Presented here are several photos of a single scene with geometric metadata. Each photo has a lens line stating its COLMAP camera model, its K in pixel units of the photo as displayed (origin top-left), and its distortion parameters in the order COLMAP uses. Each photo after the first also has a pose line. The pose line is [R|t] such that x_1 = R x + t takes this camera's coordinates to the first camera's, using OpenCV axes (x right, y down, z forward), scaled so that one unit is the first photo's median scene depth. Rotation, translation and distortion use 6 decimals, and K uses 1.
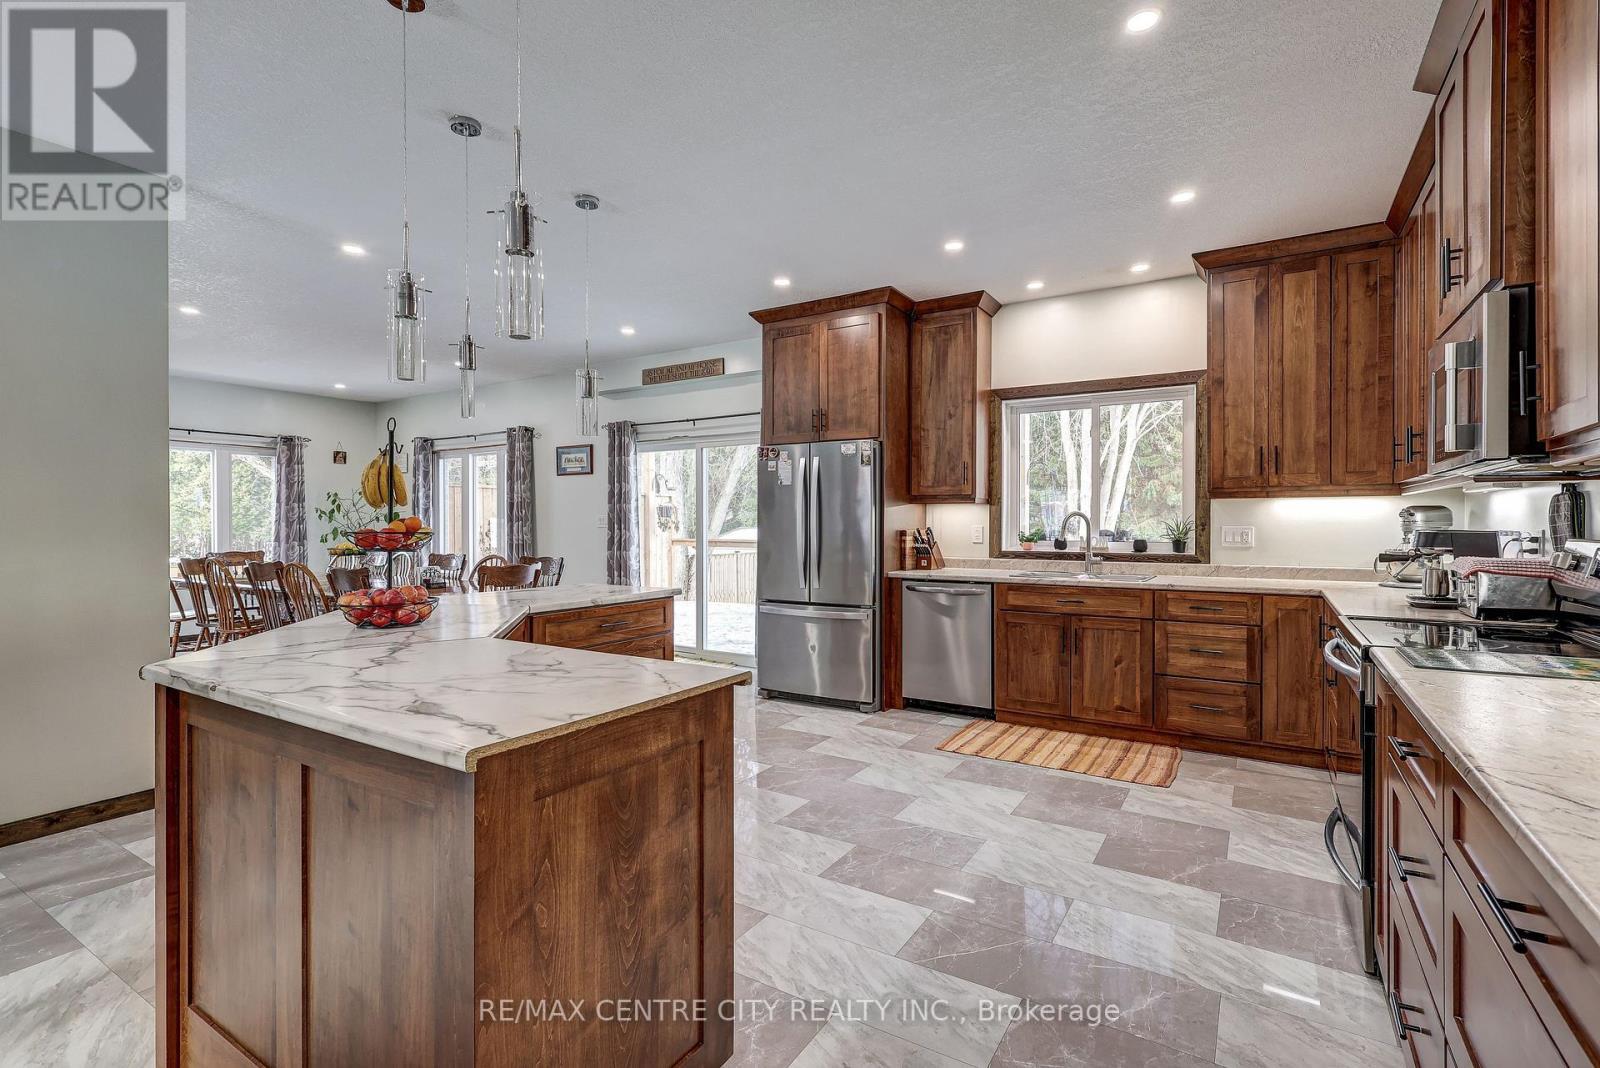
lens RADIAL K [[751.0, 0, 810.1], [0, 751.0, 518.8], [0, 0, 1]] dist [-0.002004, 0.002201]
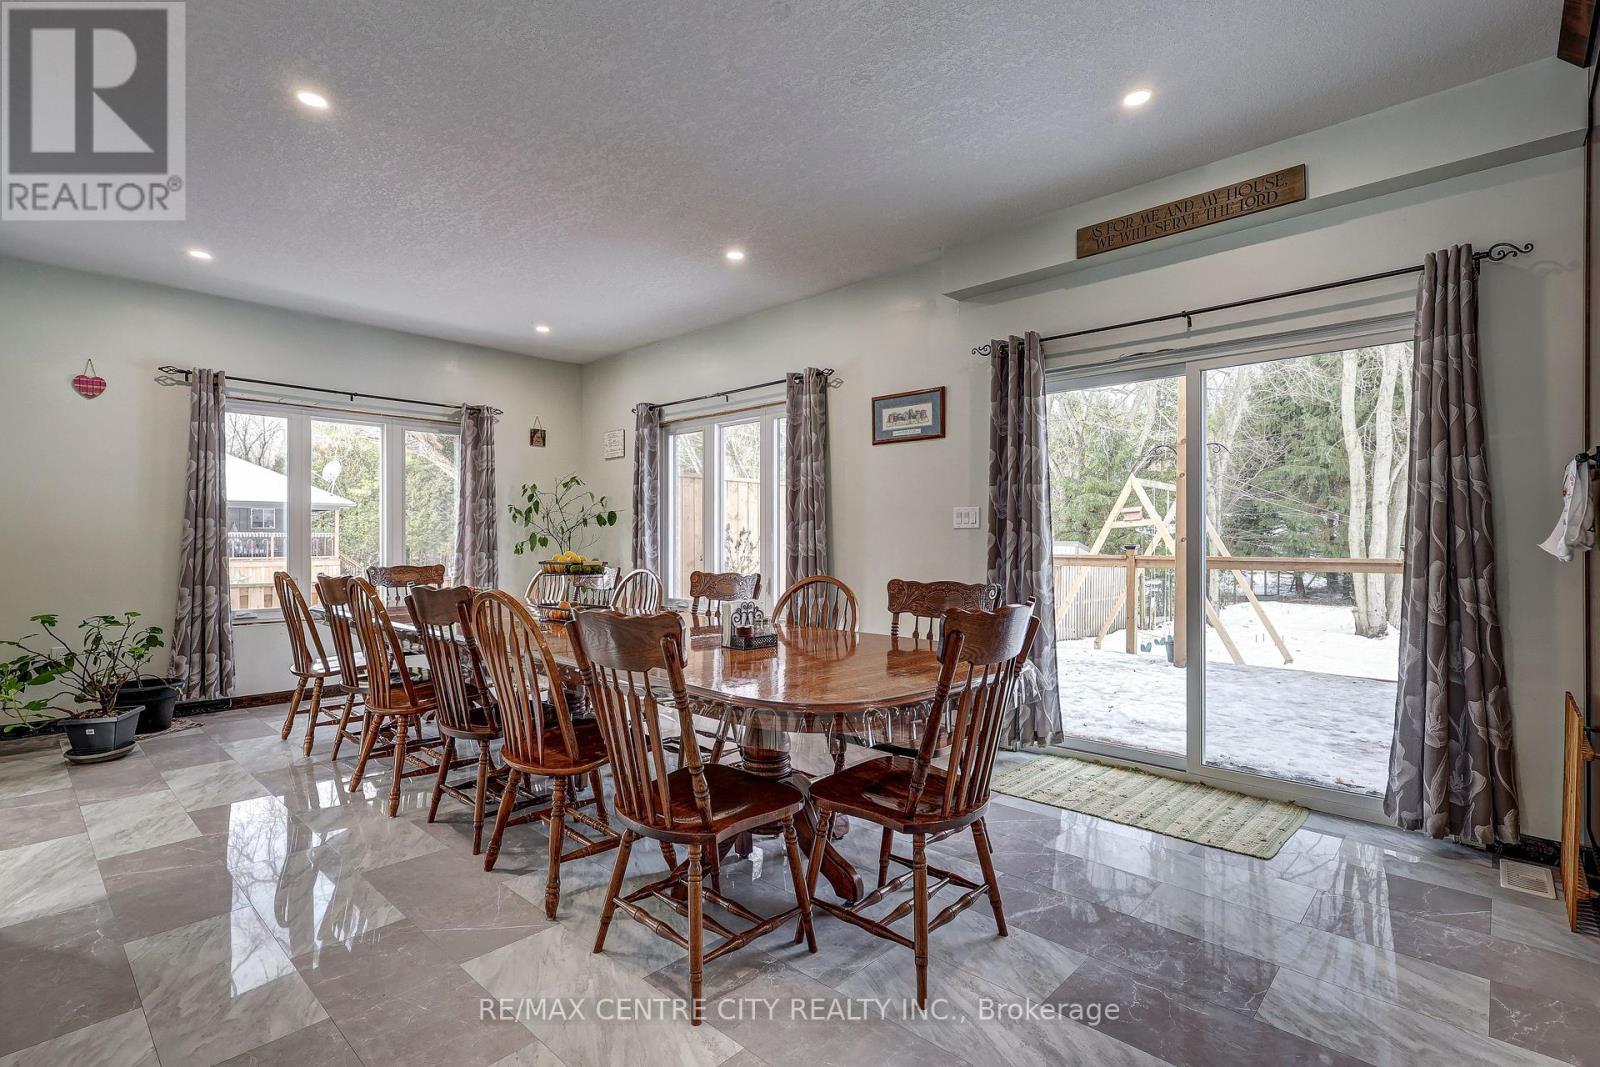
lens RADIAL K [[751.0, 0, 803.3], [0, 751.0, 529.4], [0, 0, 1]] dist [-0.002004, 0.002201]
pose [[0.982145, -0.000776, -0.188125, -0.268024], [-0.000996, 0.999956, -0.009329, 0.016266], [0.188124, 0.009350, 0.982101, 0.377362]]
